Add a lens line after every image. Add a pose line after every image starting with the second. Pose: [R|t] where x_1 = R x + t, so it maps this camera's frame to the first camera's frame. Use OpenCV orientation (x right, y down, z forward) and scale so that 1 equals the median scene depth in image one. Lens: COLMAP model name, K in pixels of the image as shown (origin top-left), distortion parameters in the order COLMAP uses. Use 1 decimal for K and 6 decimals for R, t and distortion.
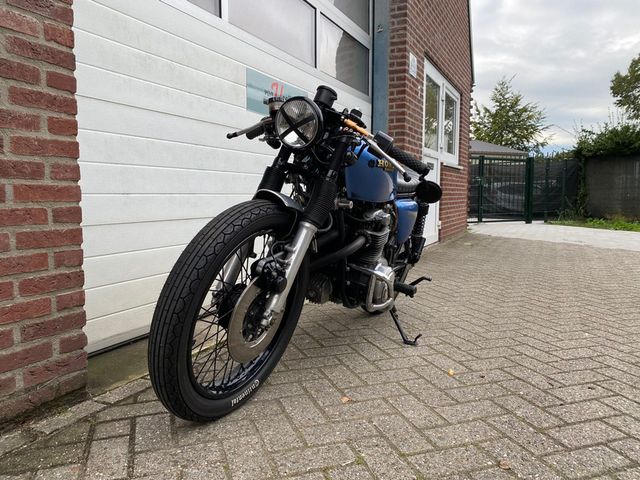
lens RADIAL K [[495.8, 0, 320.0], [0, 495.8, 240.0], [0, 0, 1]] dist [0.007005, -0.005220]
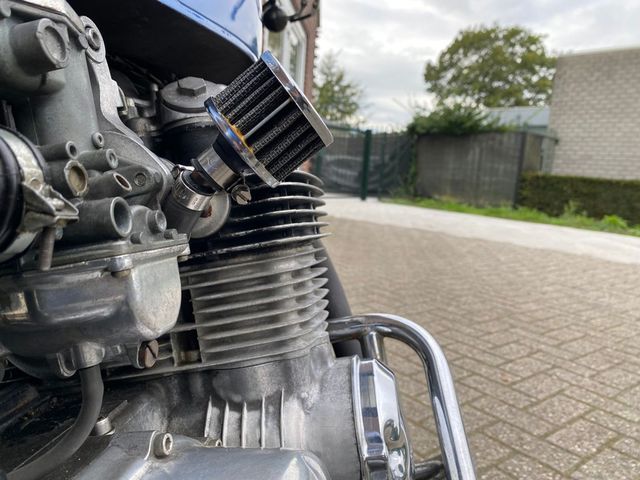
lens RADIAL K [[495.9, 0, 305.9], [0, 495.9, 241.6], [0, 0, 1]] dist [0.001360, -0.005164]
pose [[0.947136, 0.015791, 0.320445, 0.018477], [-0.037496, 0.997392, 0.061678, -0.008223], [-0.318635, -0.070433, 0.945257, 0.123979]]
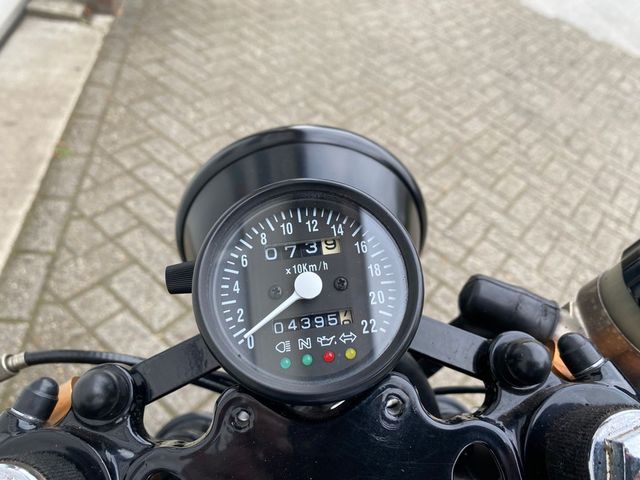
lens RADIAL K [[482.9, 0, 330.7], [0, 482.9, 267.2], [0, 0, 1]] dist [-0.006499, -0.006542]
pose [[0.820979, -0.265875, 0.505275, 0.018242], [-0.173684, 0.726726, 0.664607, -0.044768], [-0.543900, -0.633387, 0.550449, 0.177075]]
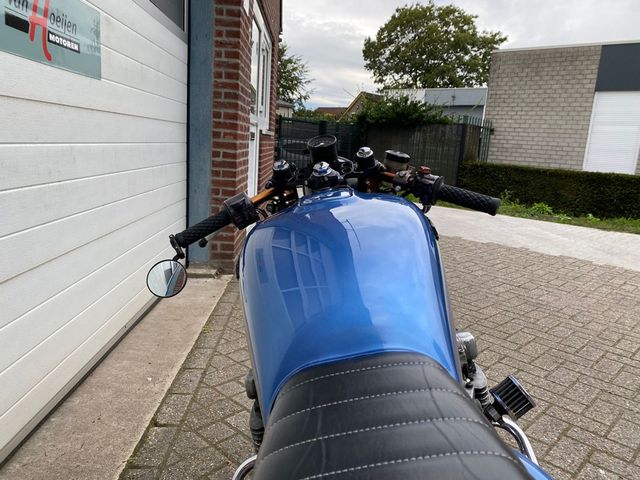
lens RADIAL K [[495.8, 0, 320.0], [0, 495.8, 240.0], [0, 0, 1]] dist [0.007005, -0.005220]
pose [[0.889967, -0.026097, 0.455277, -0.017391], [-0.026537, 0.993706, 0.108835, -0.032269], [-0.455251, -0.108942, 0.883673, 0.107055]]
